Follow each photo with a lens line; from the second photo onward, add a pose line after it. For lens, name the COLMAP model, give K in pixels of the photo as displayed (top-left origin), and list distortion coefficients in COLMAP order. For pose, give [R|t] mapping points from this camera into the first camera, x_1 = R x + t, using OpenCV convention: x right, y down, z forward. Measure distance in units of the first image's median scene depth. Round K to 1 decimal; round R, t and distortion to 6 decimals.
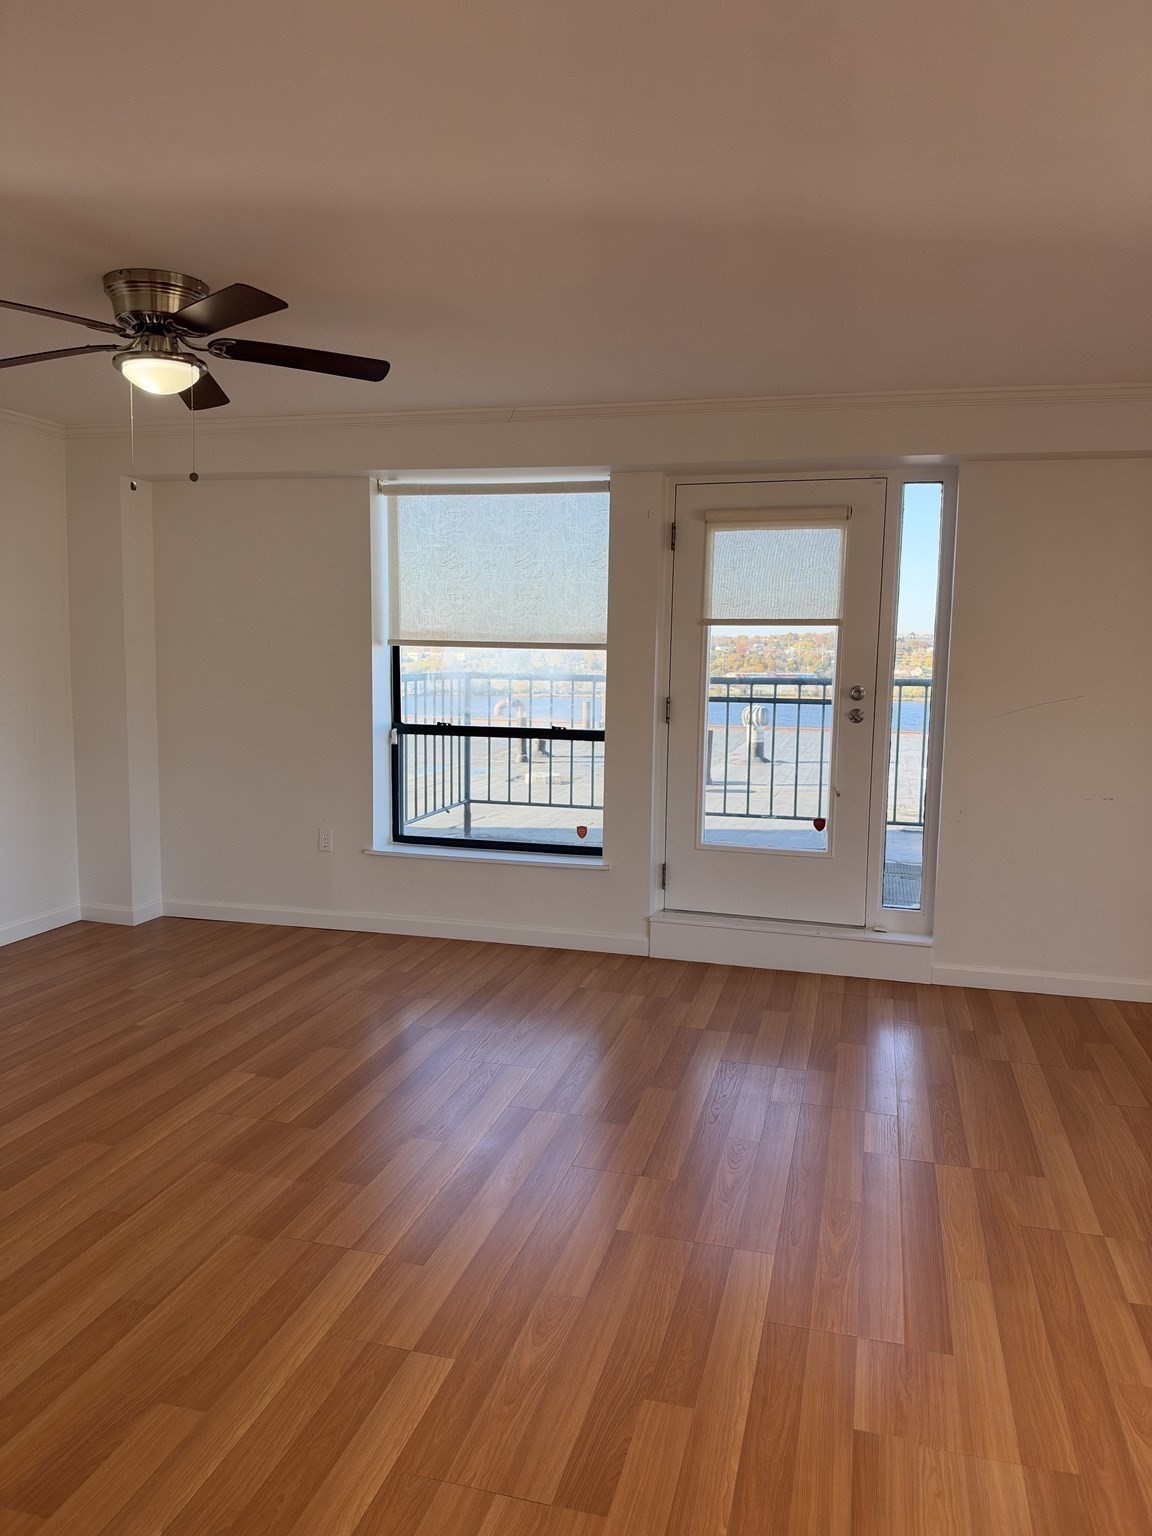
lens RADIAL K [[1095.2, 0, 576.0], [0, 1095.2, 768.0], [0, 0, 1]] dist [0.009175, 0.003848]
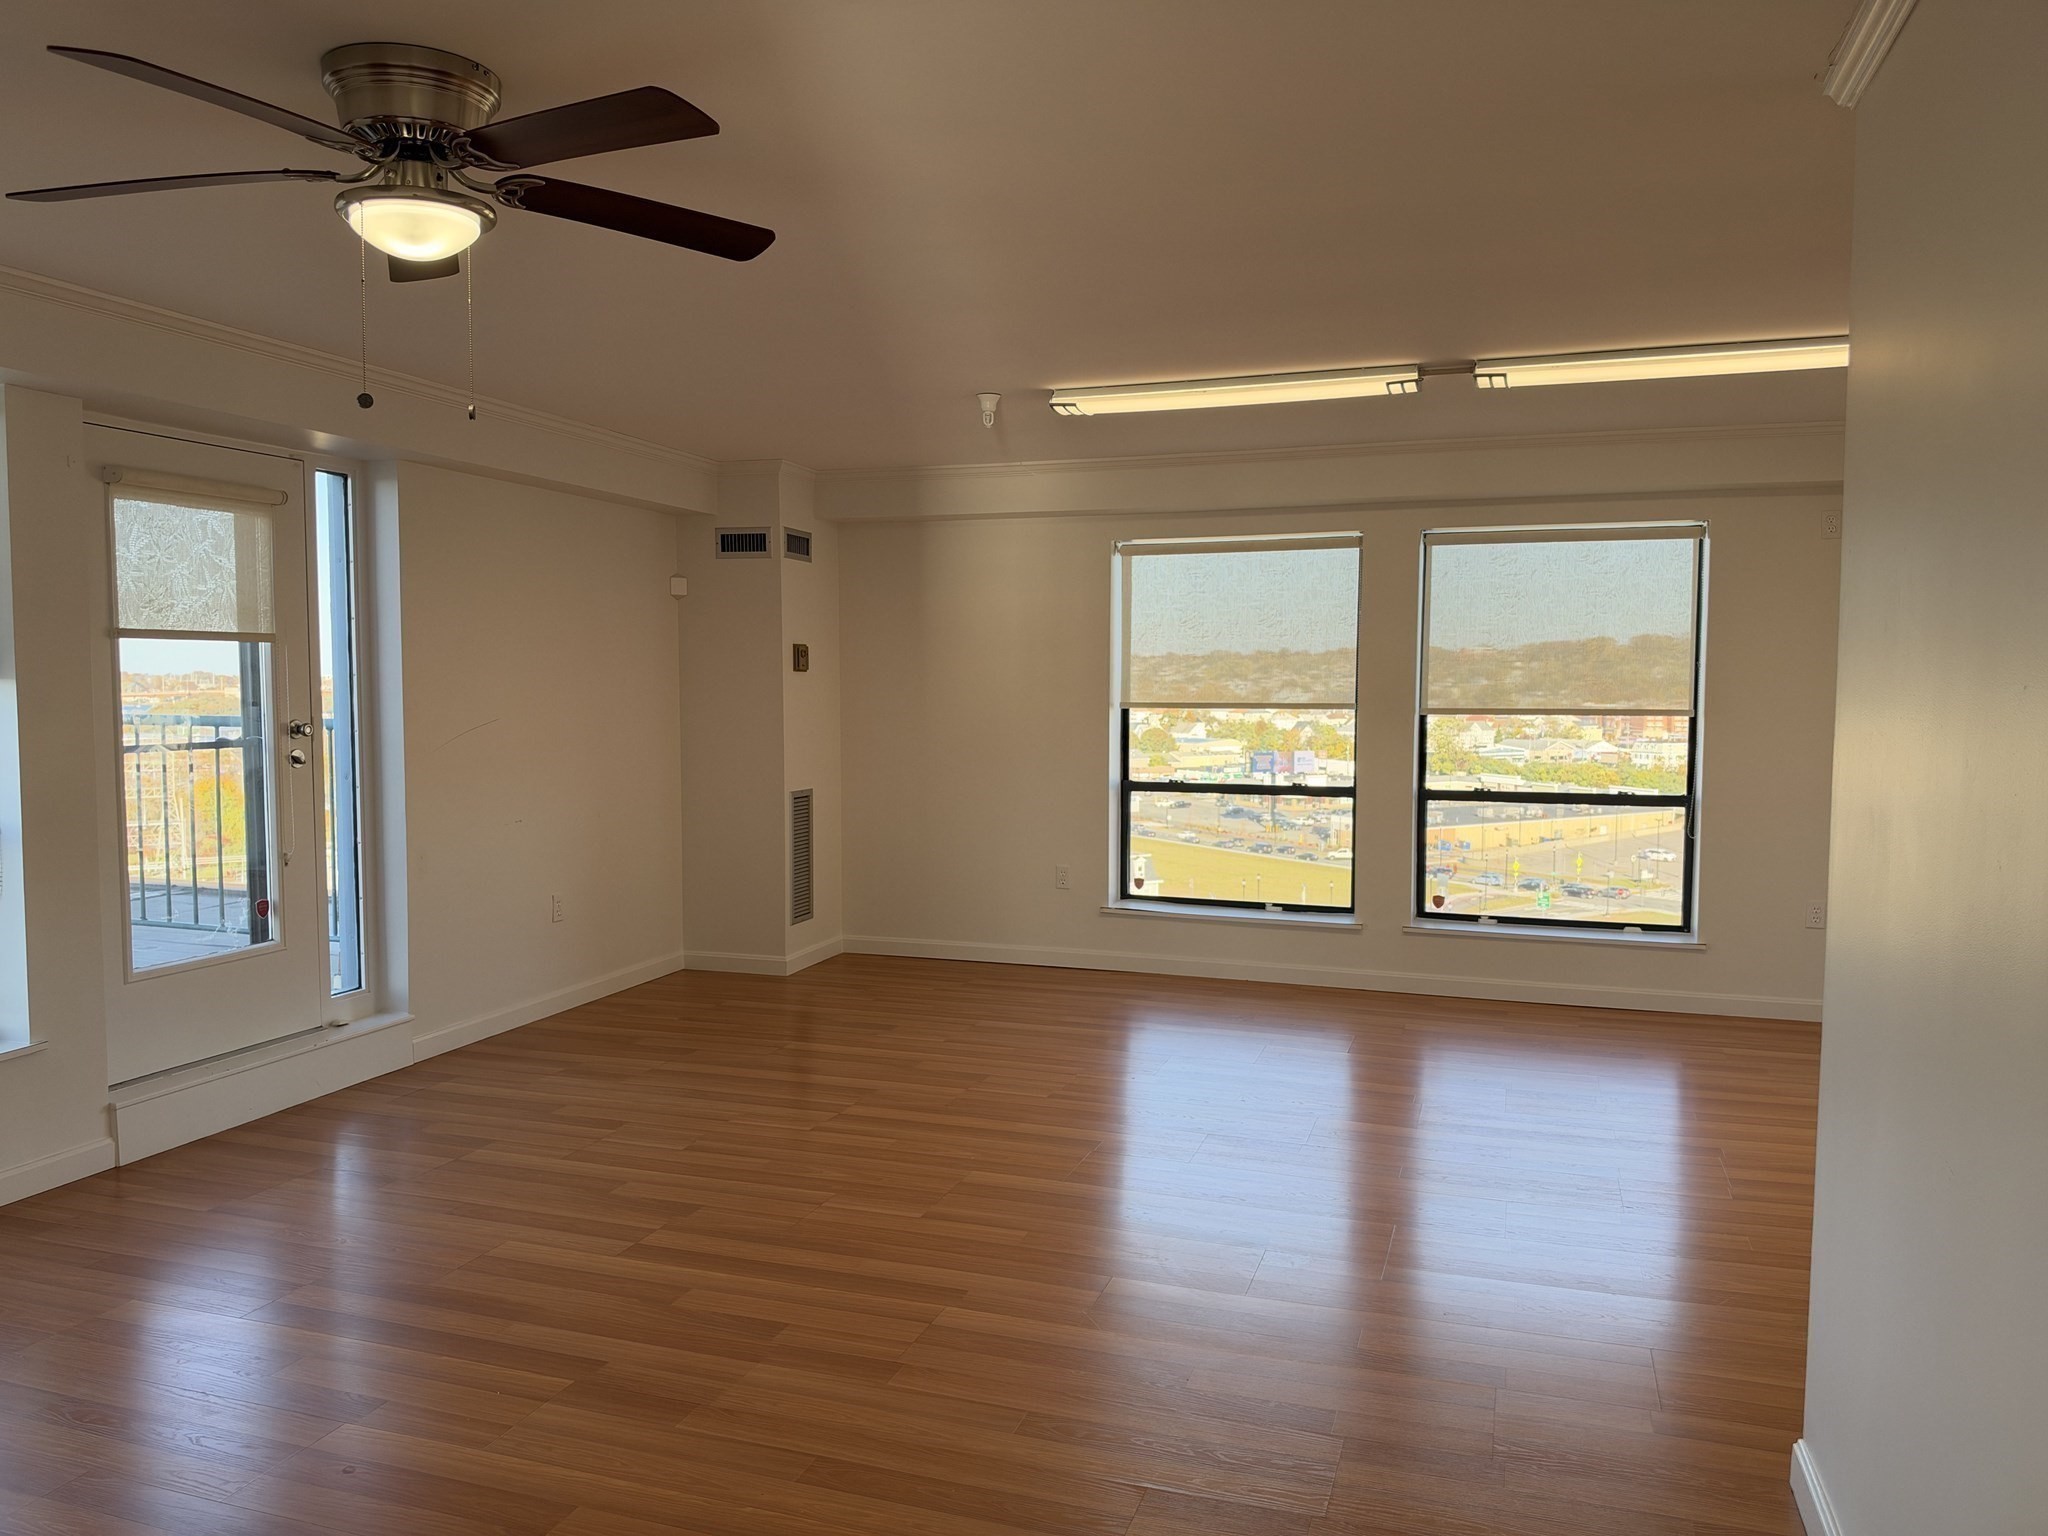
lens RADIAL K [[1460.3, 0, 1029.5], [0, 1460.3, 780.5], [0, 0, 1]] dist [0.009175, 0.003848]
pose [[0.057564, -0.082652, 0.994915, -1.125503], [0.109041, 0.991125, 0.076028, -0.083494], [-0.992369, 0.104110, 0.066066, 0.632568]]
